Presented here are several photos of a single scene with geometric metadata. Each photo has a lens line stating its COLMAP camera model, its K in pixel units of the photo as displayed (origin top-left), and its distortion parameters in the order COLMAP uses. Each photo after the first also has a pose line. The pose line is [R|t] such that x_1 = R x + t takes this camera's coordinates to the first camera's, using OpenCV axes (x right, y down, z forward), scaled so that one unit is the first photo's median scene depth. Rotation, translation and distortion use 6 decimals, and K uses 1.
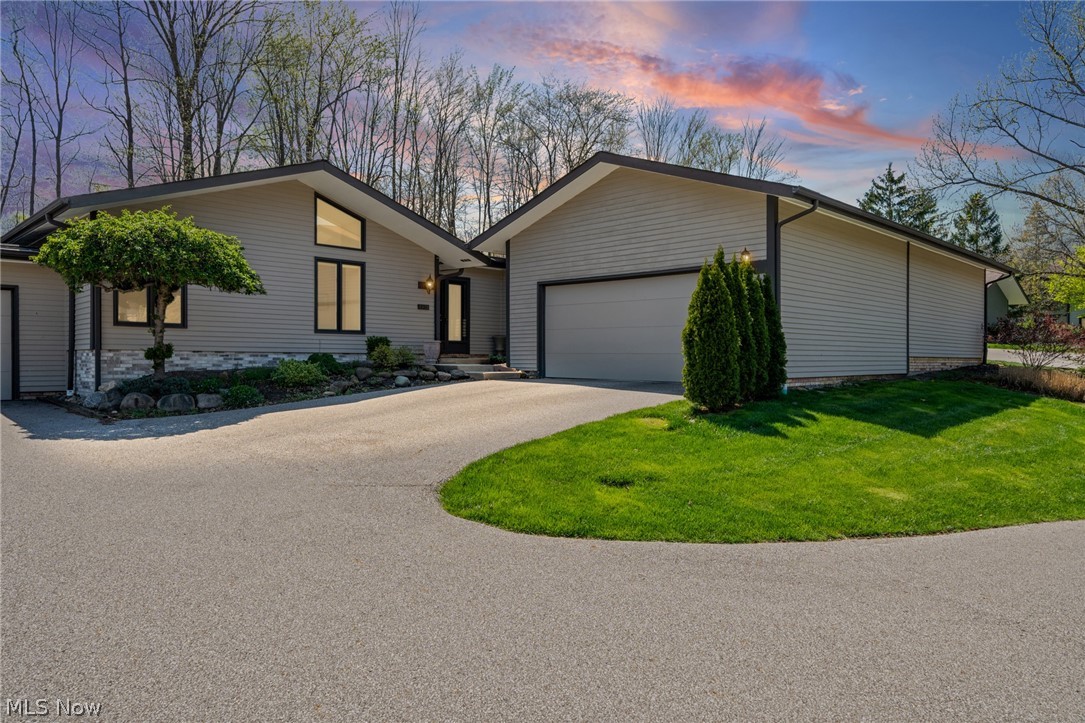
lens RADIAL K [[708.3, 0, 542.5], [0, 708.3, 361.5], [0, 0, 1]] dist [-0.001626, -0.000110]
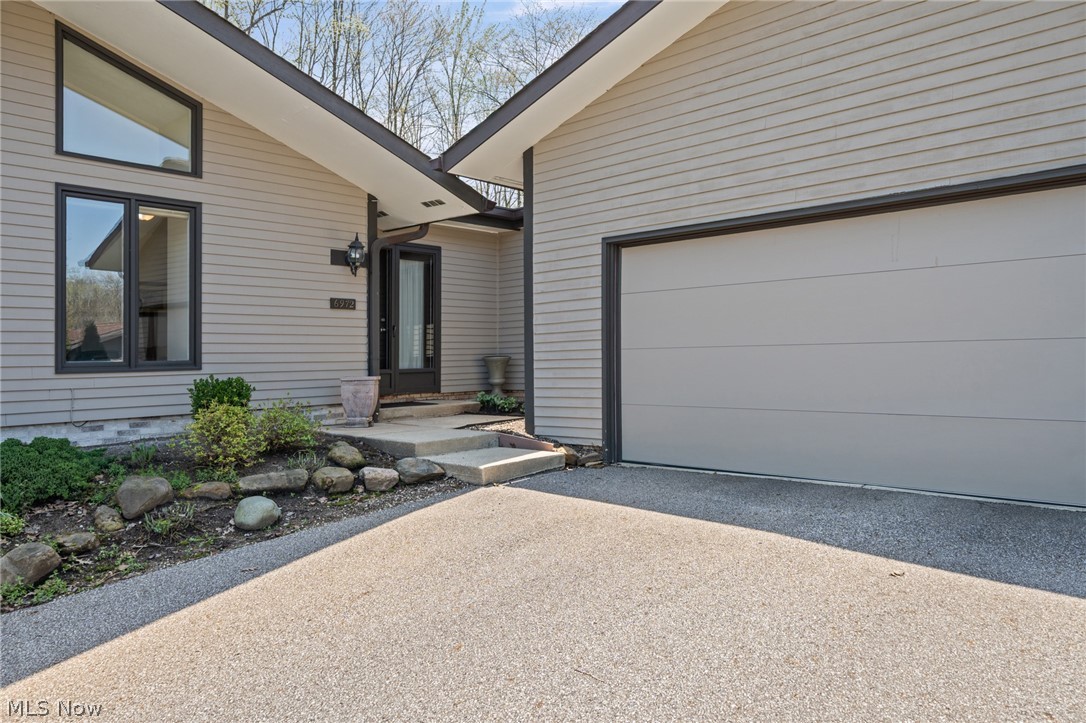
lens RADIAL K [[747.6, 0, 542.0], [0, 747.6, 256.3], [0, 0, 1]] dist [0.004406, 0.001107]
pose [[0.998737, -0.020716, 0.045781, -0.063529], [0.026987, 0.989654, -0.140917, -0.037868], [-0.042388, 0.141974, 0.988962, 0.546667]]
